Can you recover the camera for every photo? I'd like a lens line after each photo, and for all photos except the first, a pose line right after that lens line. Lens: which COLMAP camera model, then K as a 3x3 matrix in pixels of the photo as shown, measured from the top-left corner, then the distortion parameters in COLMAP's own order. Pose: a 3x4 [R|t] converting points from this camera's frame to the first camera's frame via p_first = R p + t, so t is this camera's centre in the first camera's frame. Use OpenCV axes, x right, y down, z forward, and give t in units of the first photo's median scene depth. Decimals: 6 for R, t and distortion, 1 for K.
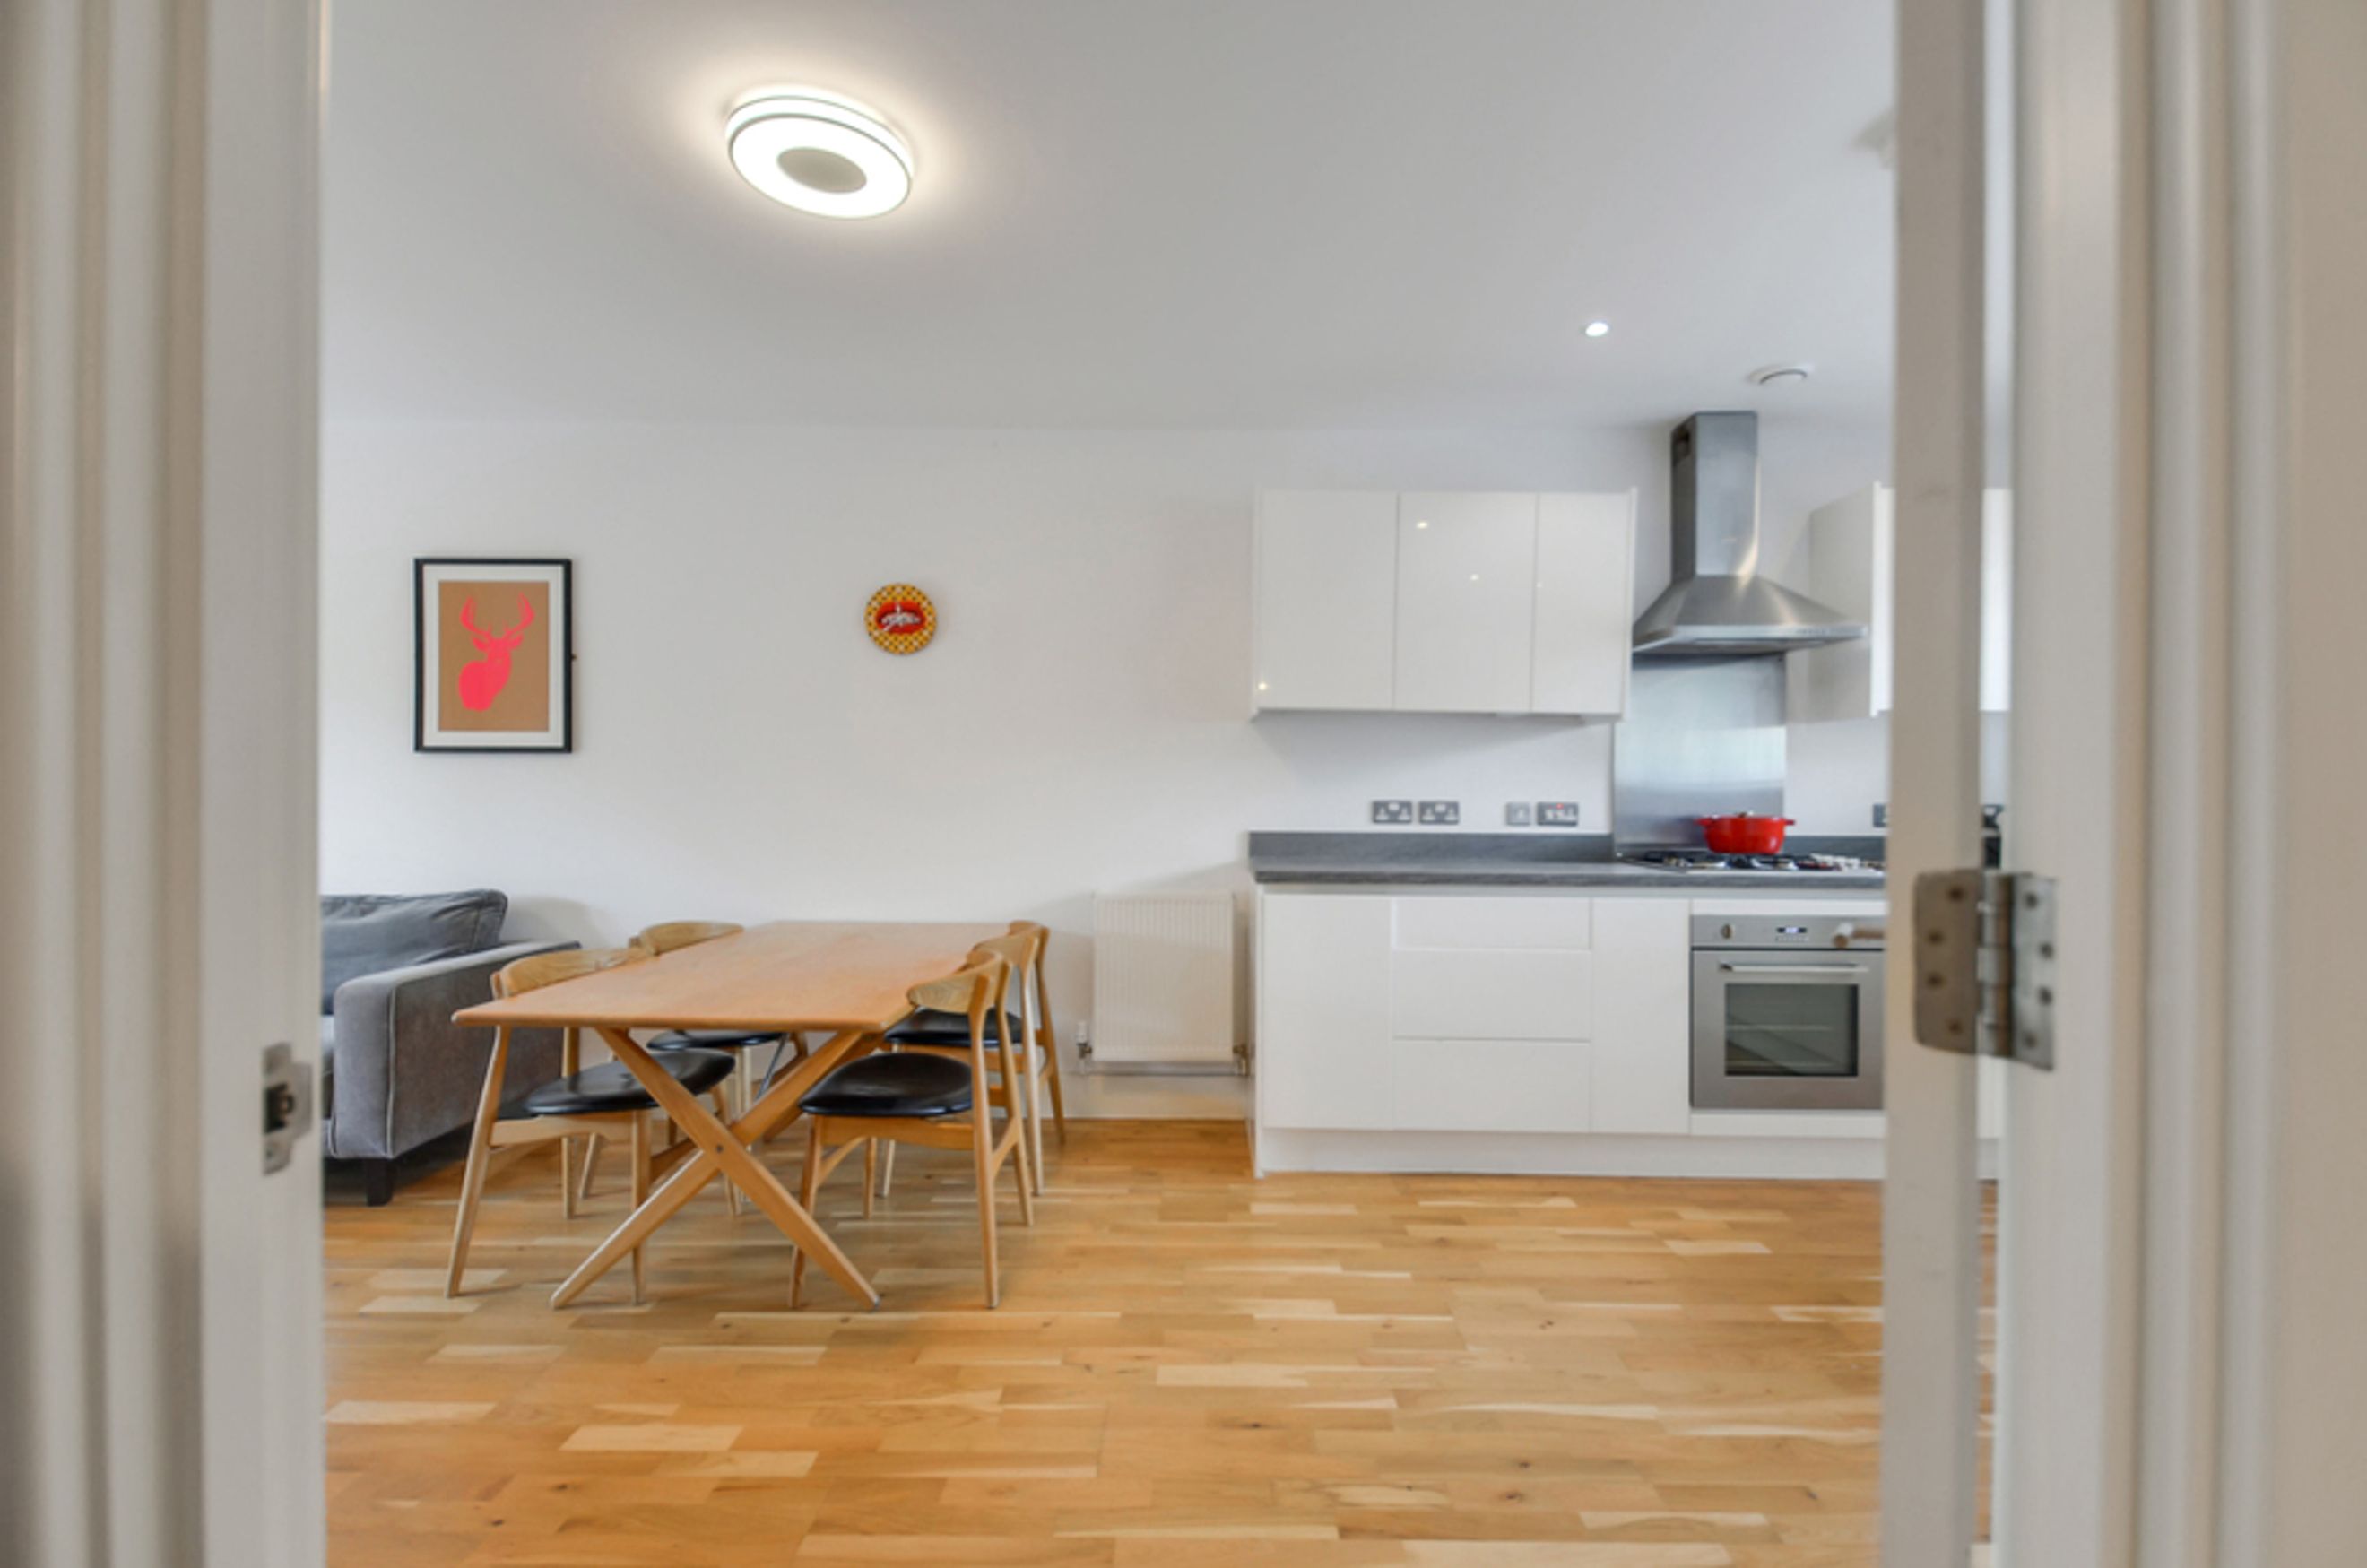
lens RADIAL K [[1026.0, 0, 1206.3], [0, 1026.0, 792.0], [0, 0, 1]] dist [0.051577, -0.029903]
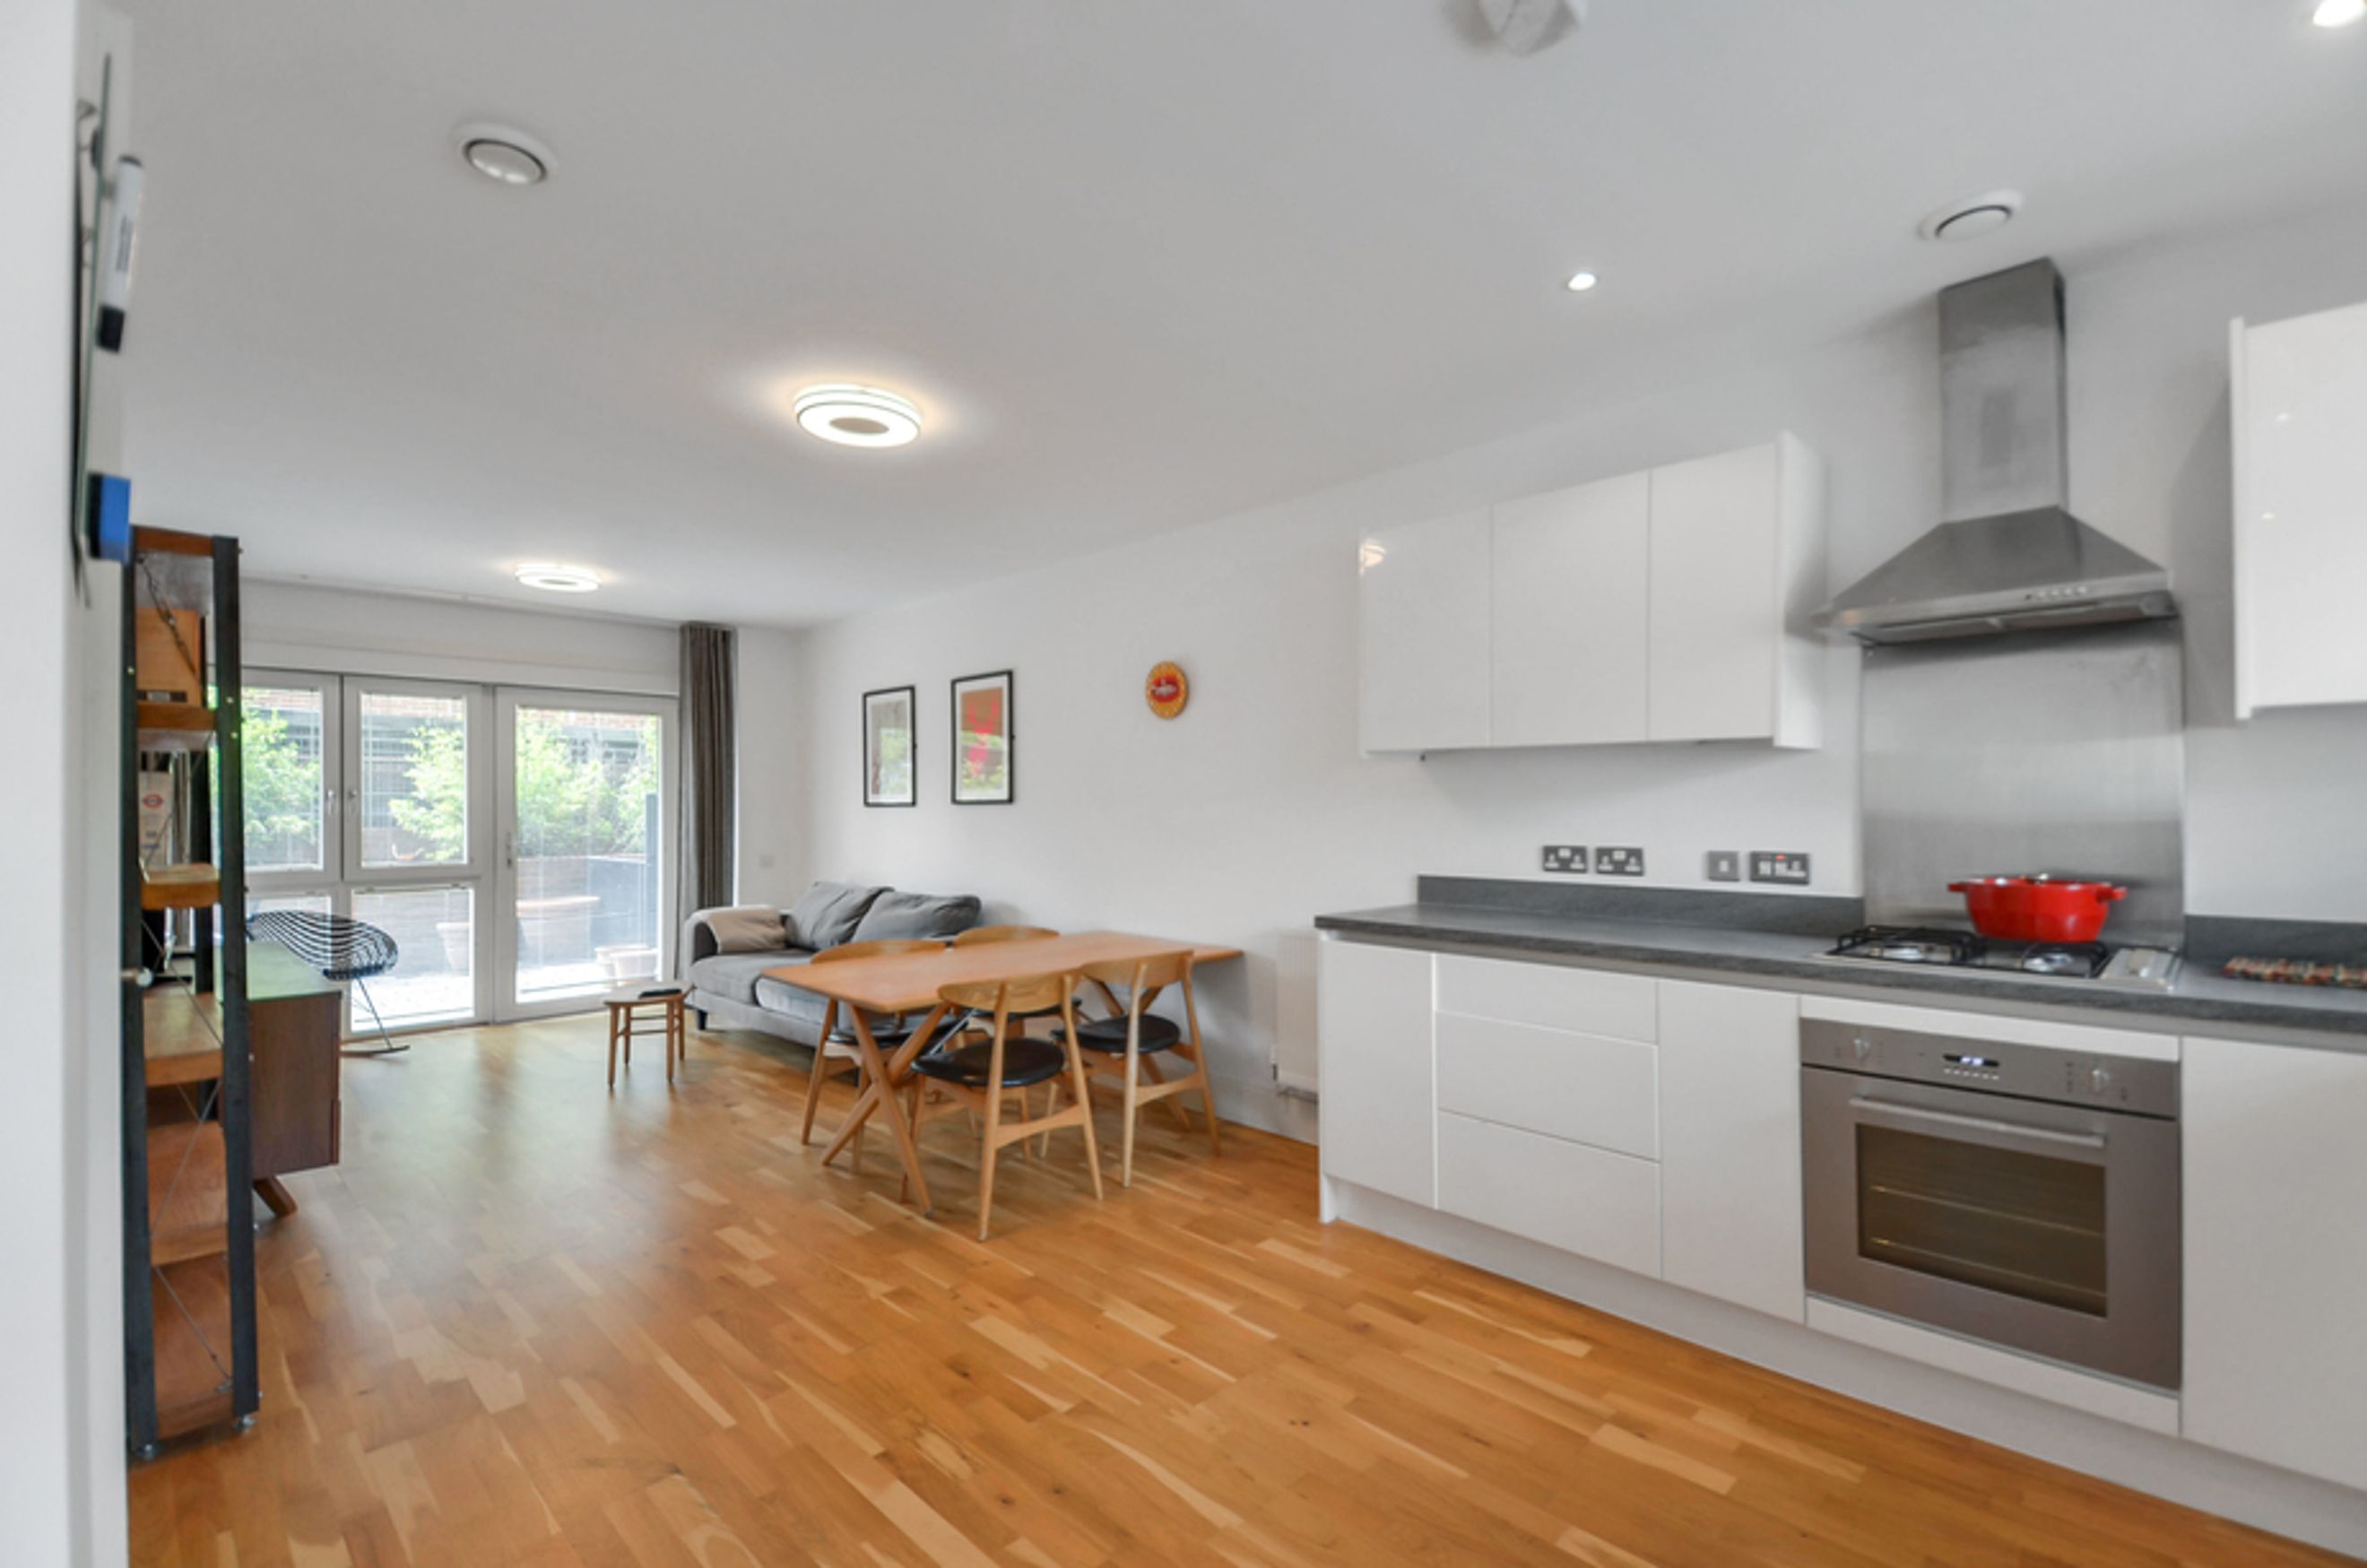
lens RADIAL K [[1026.0, 0, 1206.3], [0, 1026.0, 792.0], [0, 0, 1]] dist [0.051577, -0.029903]
pose [[0.720246, -0.020029, -0.693430, 0.604276], [0.009596, 0.999775, -0.018910, -0.025004], [0.693653, 0.006966, 0.720276, 0.172006]]
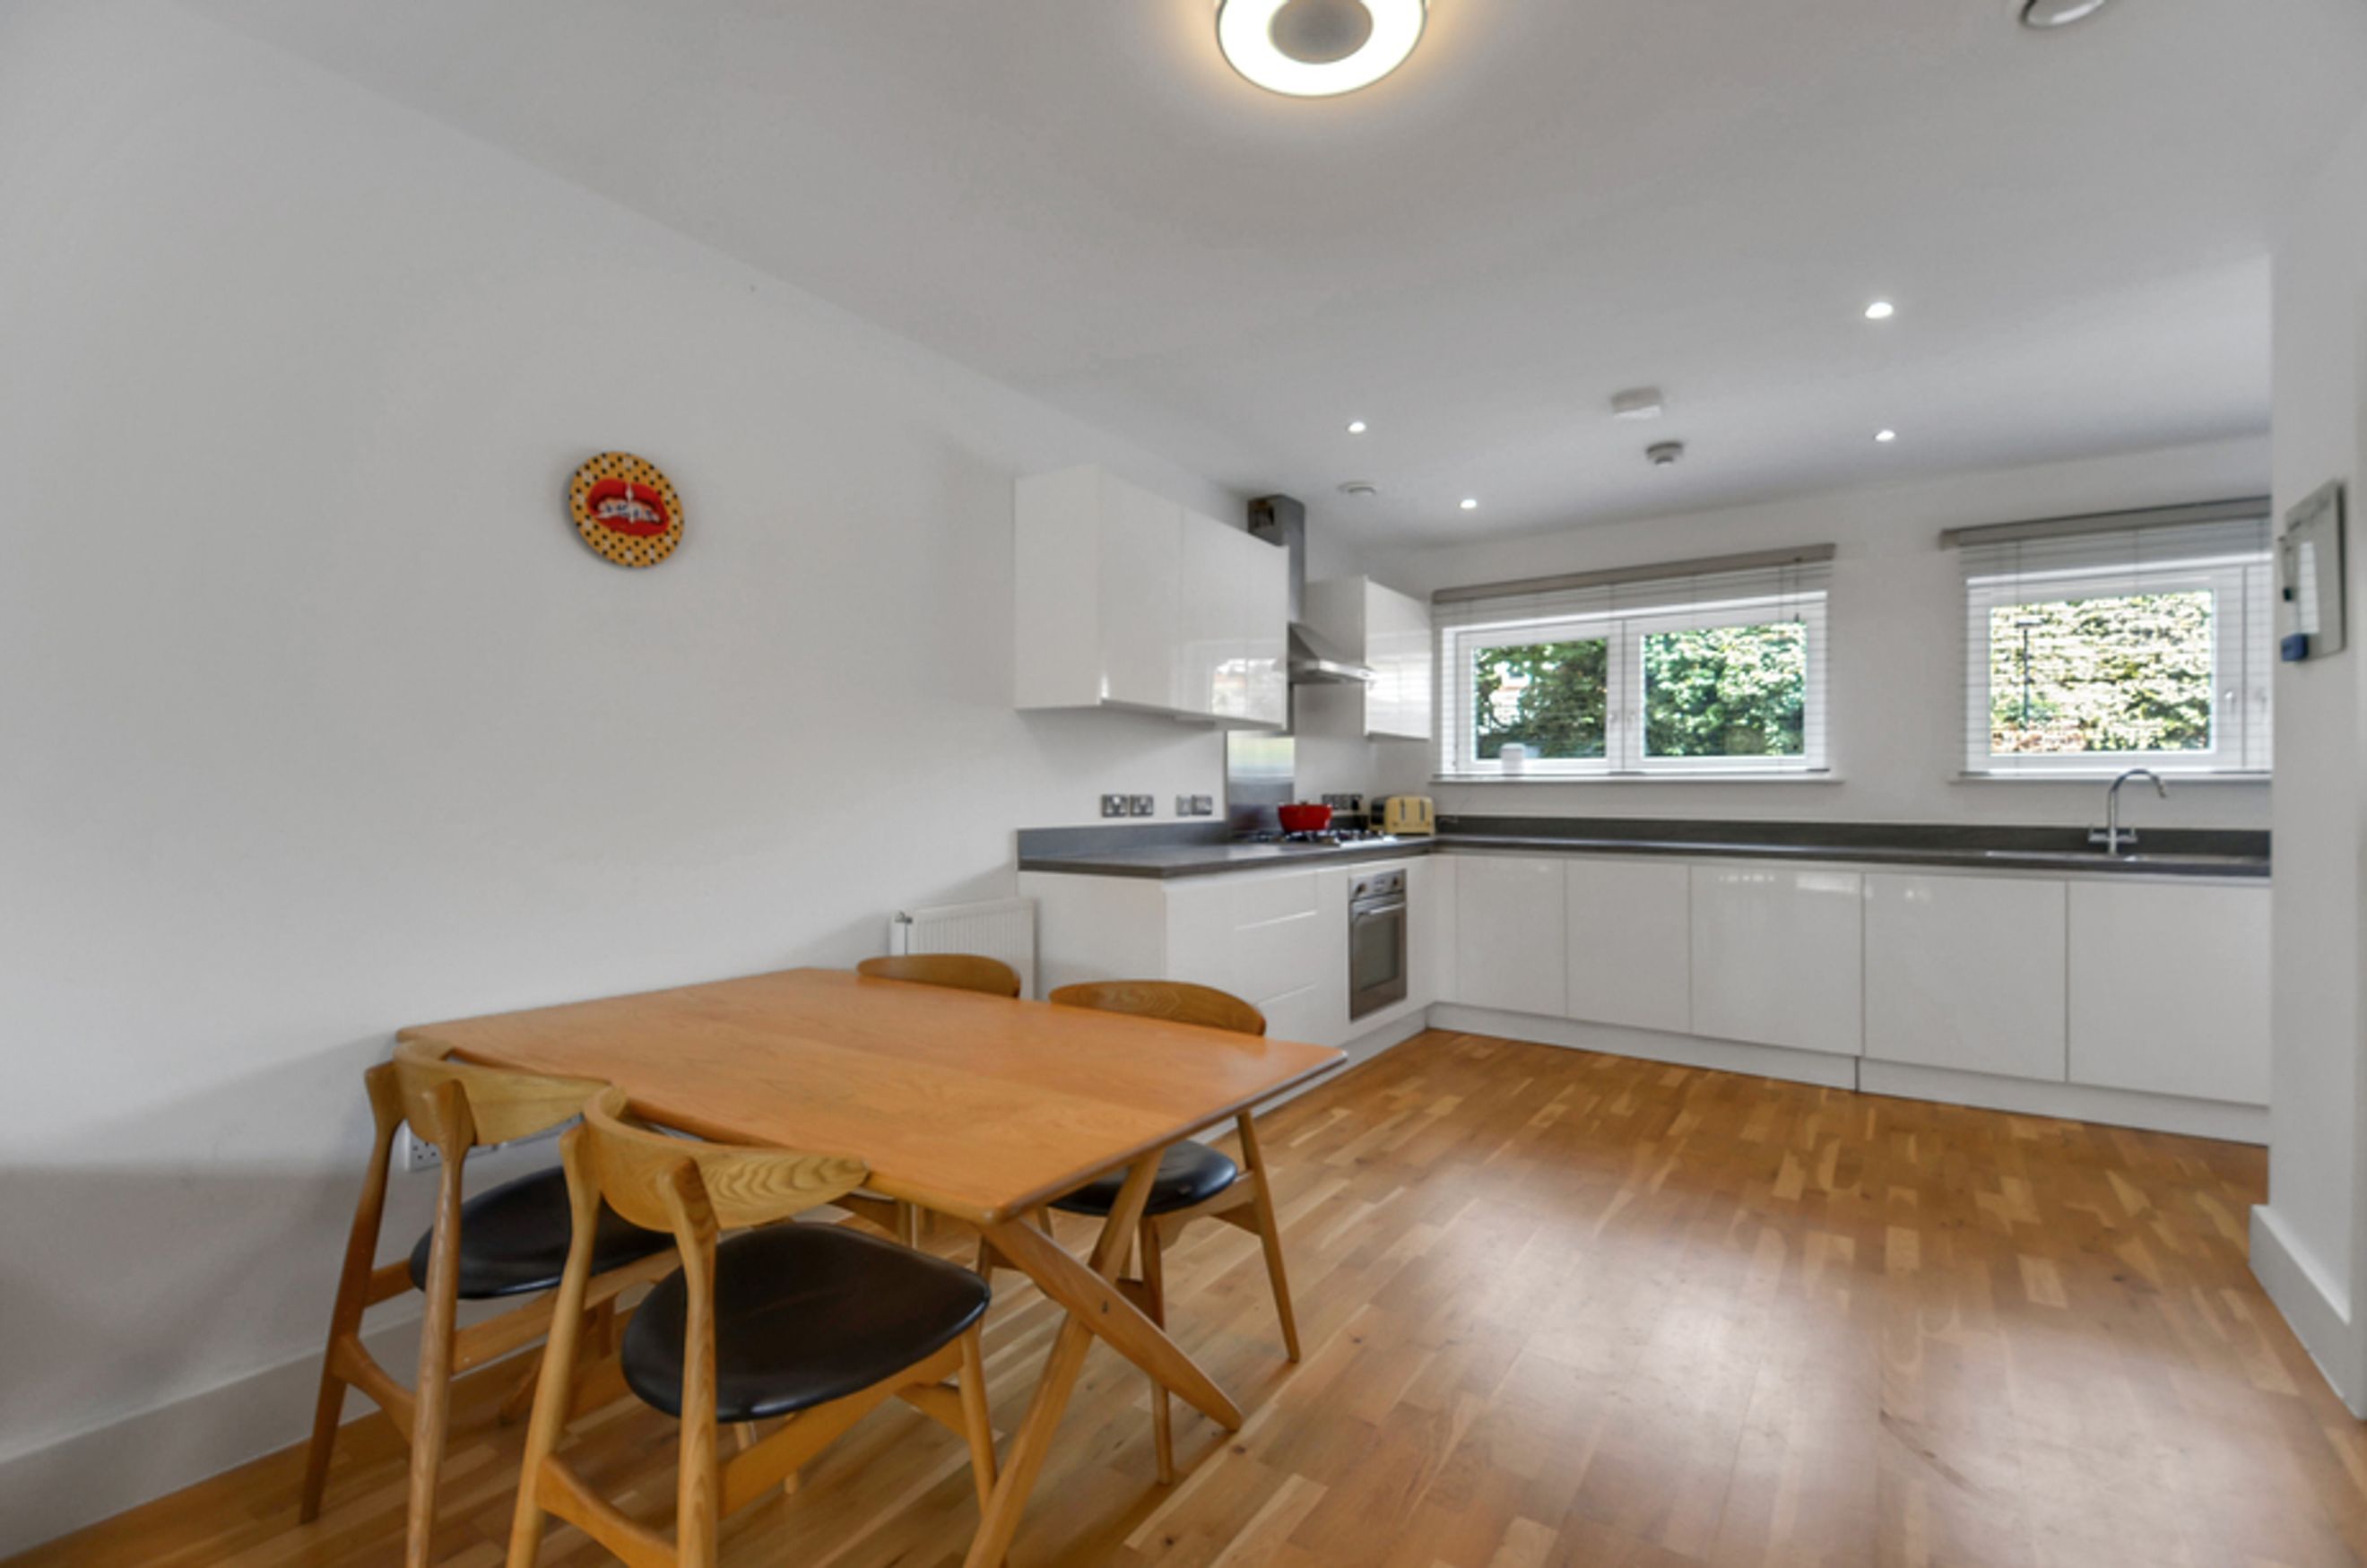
lens RADIAL K [[1026.0, 0, 1206.3], [0, 1026.0, 792.0], [0, 0, 1]] dist [0.051577, -0.029903]
pose [[0.549498, -0.005487, 0.835477, -0.666700], [0.003241, 0.999985, 0.004435, 0.001308], [-0.835489, 0.000271, 0.549508, 0.380977]]
